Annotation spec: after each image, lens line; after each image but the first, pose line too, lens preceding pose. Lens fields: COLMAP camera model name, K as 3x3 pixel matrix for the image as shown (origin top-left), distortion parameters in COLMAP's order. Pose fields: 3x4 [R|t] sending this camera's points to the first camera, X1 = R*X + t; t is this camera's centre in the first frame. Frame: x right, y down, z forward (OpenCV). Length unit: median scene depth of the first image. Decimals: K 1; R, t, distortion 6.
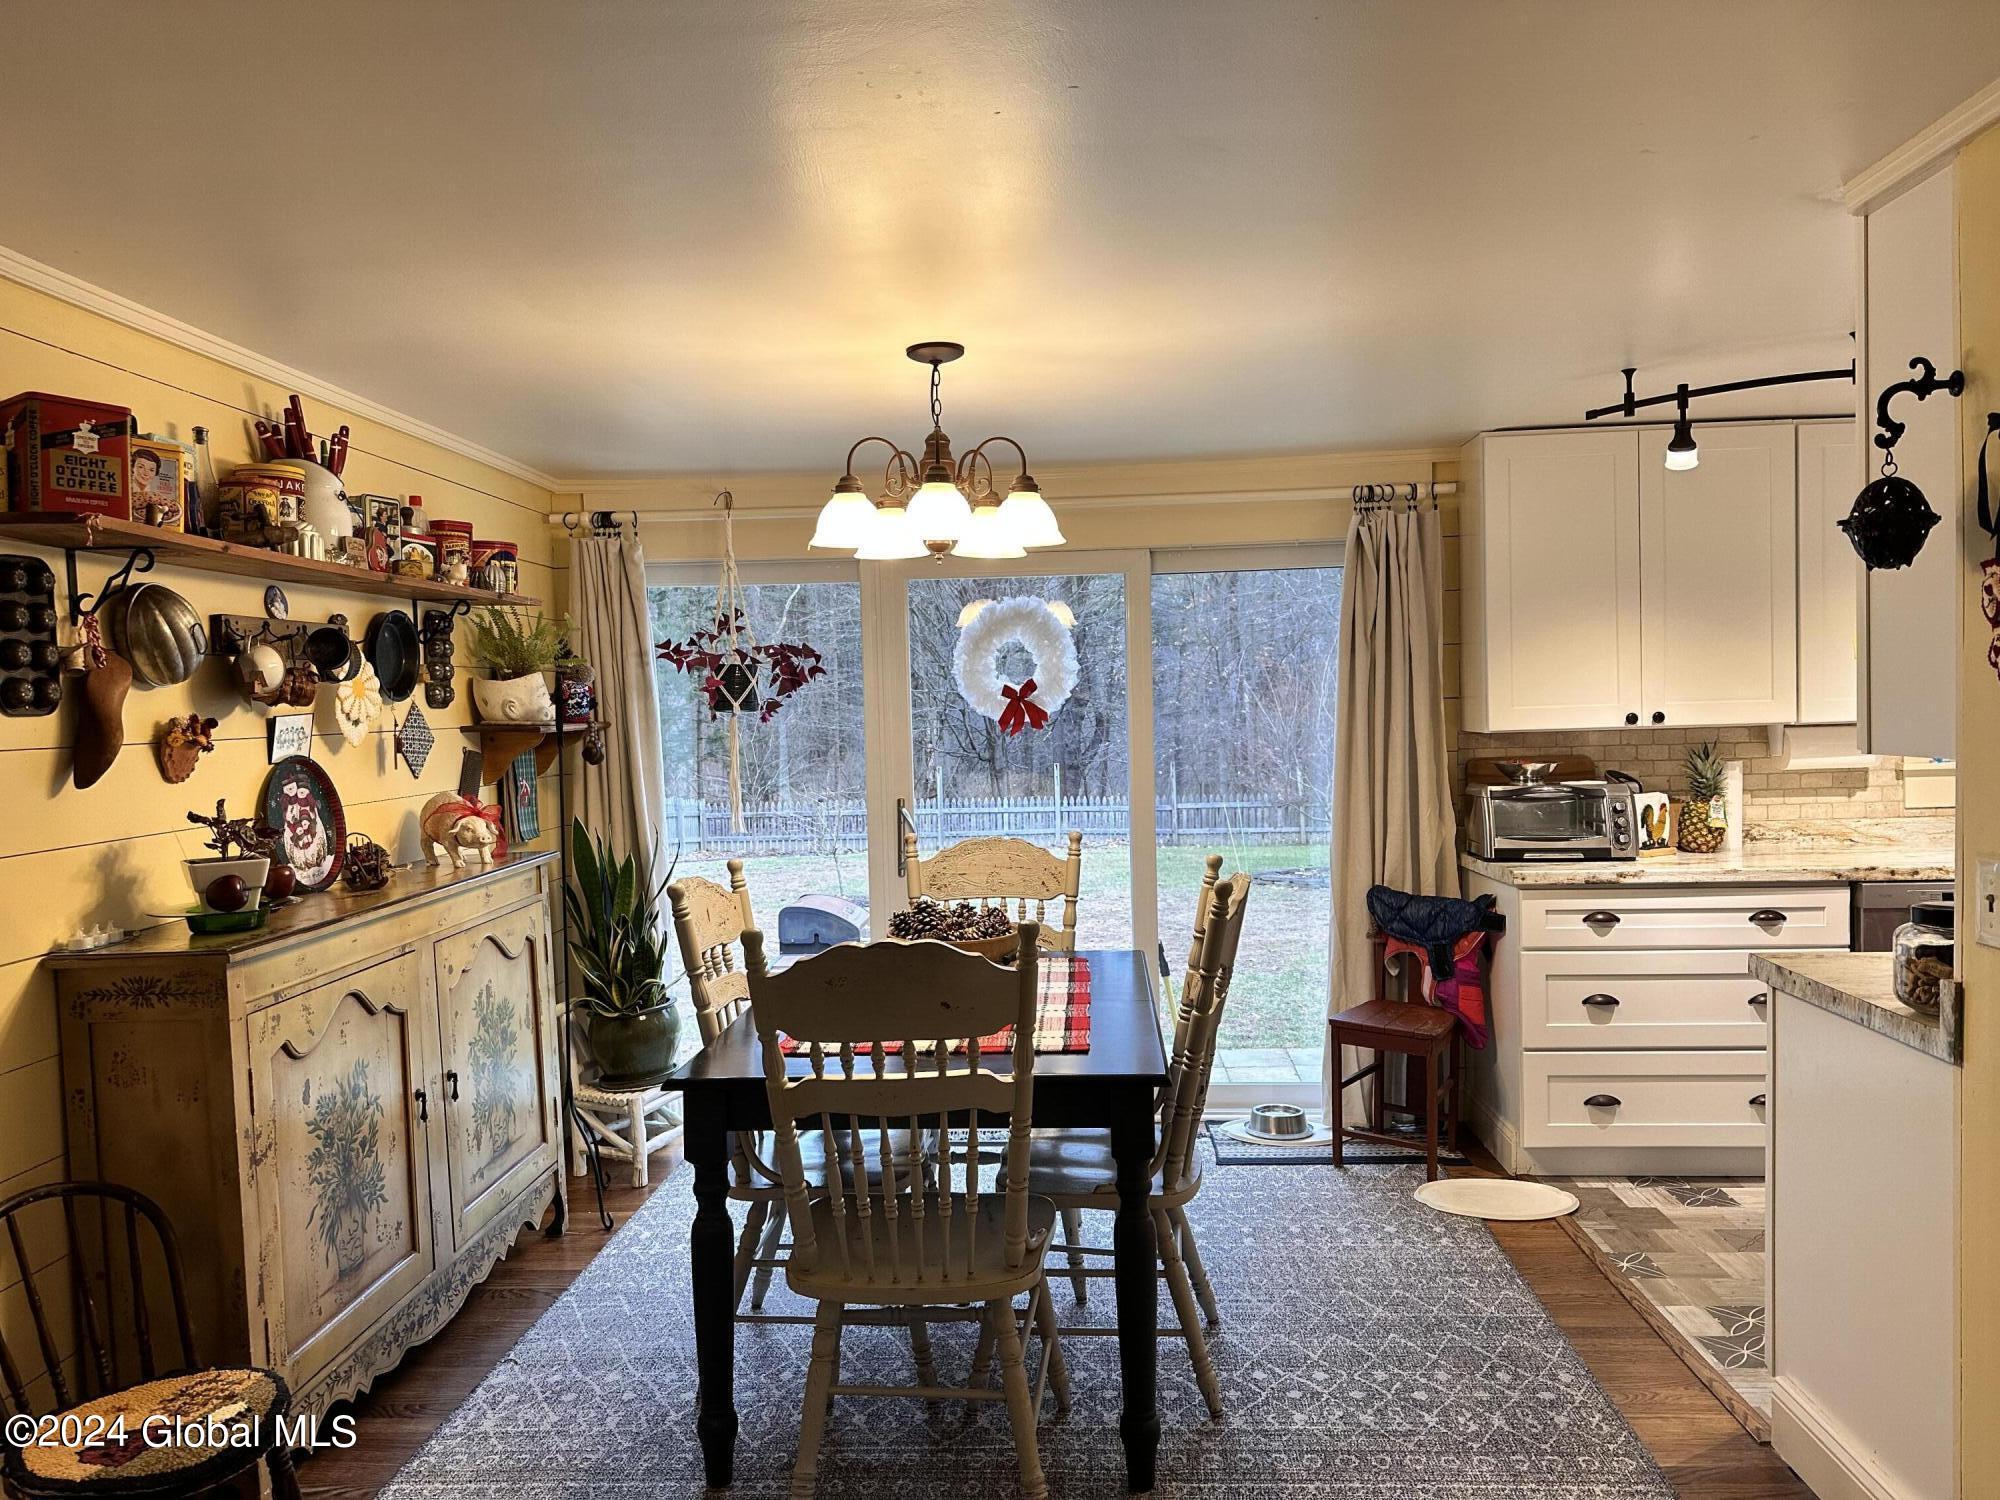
lens RADIAL K [[1596.3, 0, 1000.0], [0, 1596.3, 750.0], [0, 0, 1]] dist [-0.001973, -0.002138]
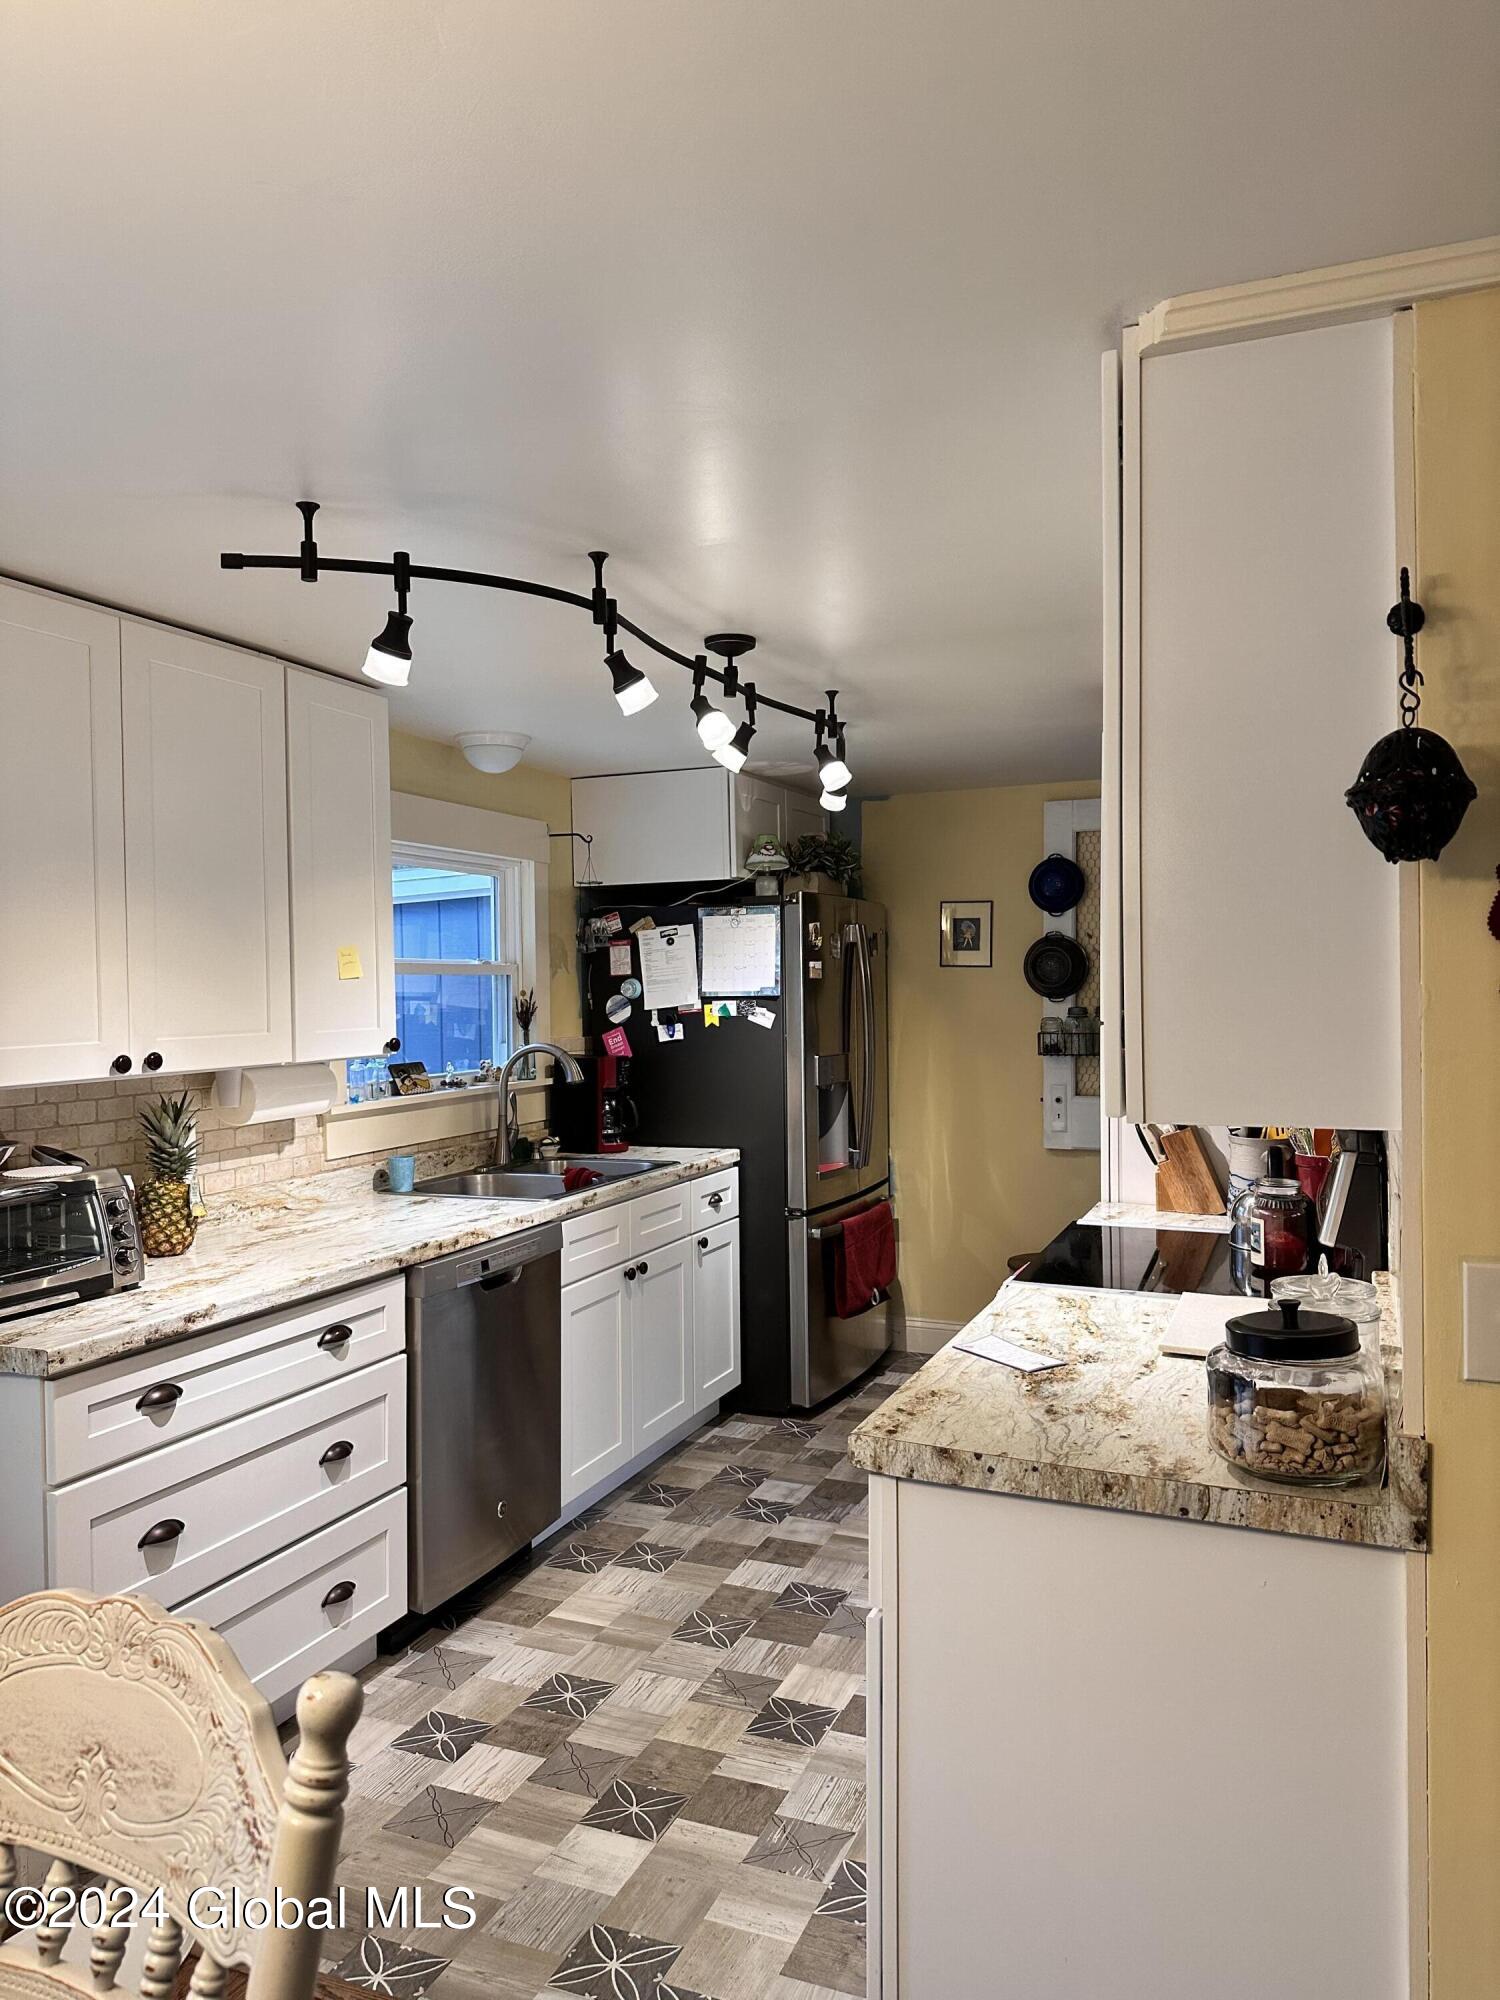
lens RADIAL K [[1429.0, 0, 733.6], [0, 1429.0, 1016.0], [0, 0, 1]] dist [0.134560, -0.220327]
pose [[0.327545, -0.000980, 0.944835, -0.075989], [0.027987, 0.999571, -0.008665, -0.028520], [-0.944421, 0.029282, 0.327432, 0.607514]]
